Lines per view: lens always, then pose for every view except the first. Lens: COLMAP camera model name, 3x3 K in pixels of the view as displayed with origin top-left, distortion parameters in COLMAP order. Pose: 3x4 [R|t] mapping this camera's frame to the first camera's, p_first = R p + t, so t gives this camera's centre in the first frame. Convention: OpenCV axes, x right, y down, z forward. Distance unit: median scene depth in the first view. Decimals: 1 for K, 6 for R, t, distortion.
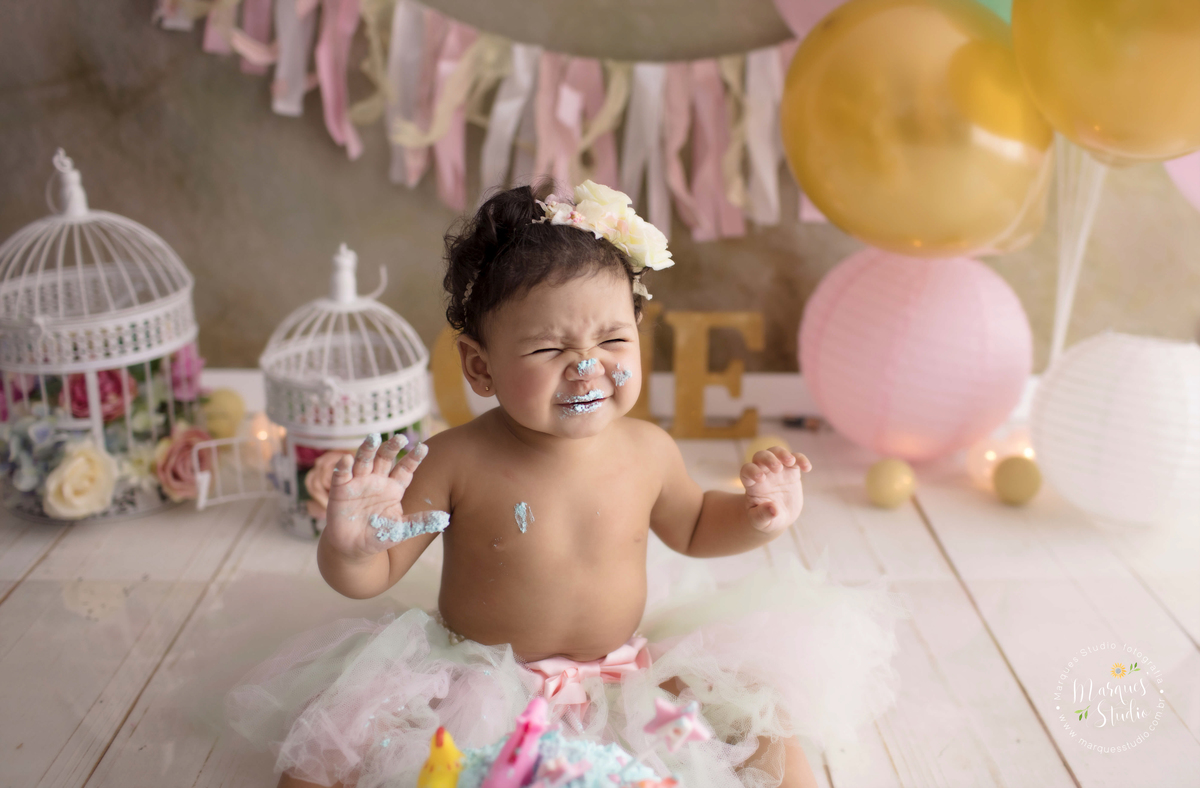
lens RADIAL K [[1291.0, 0, 628.5], [0, 1291.0, 393.9], [0, 0, 1]] dist [-0.023905, -0.012006]
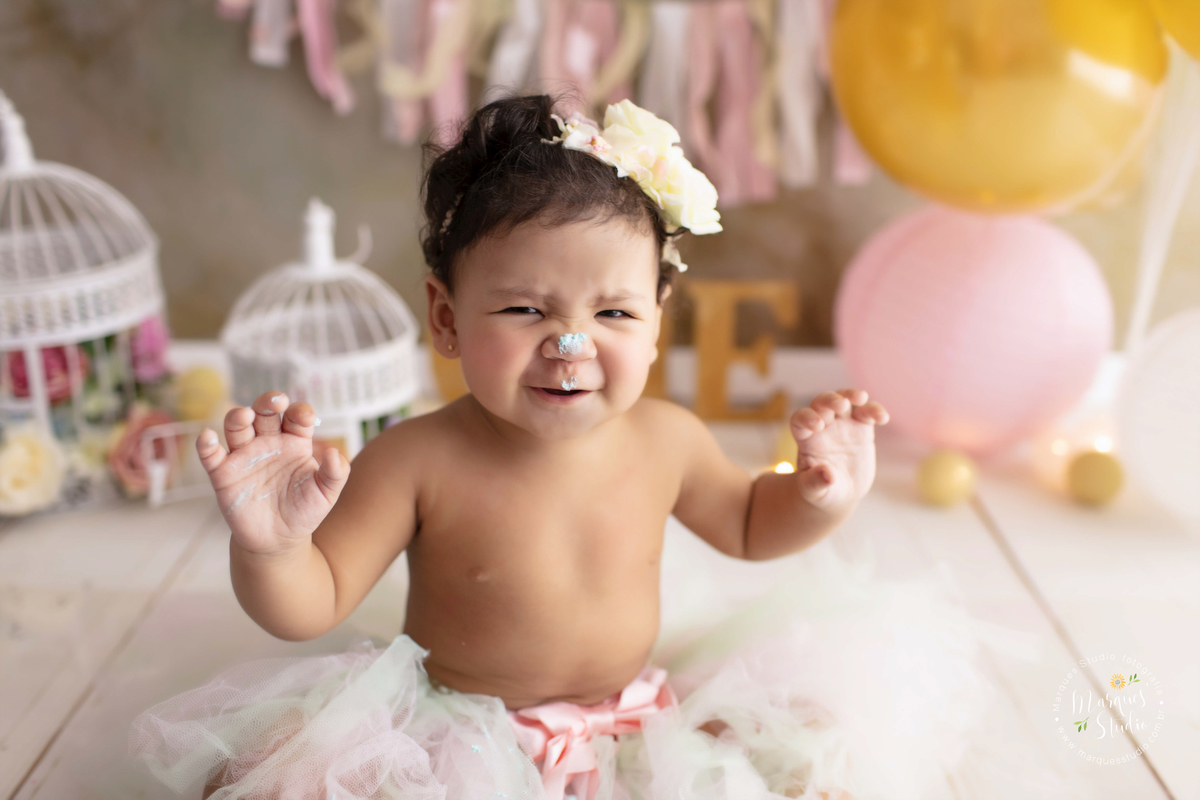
lens RADIAL K [[1168.1, 0, 583.4], [0, 1168.1, 396.1], [0, 0, 1]] dist [0.000393, -0.009474]
pose [[0.999031, 0.005435, -0.043683, -0.008126], [-0.004302, 0.999653, 0.025983, -0.005964], [0.043809, -0.025770, 0.998708, 0.213871]]
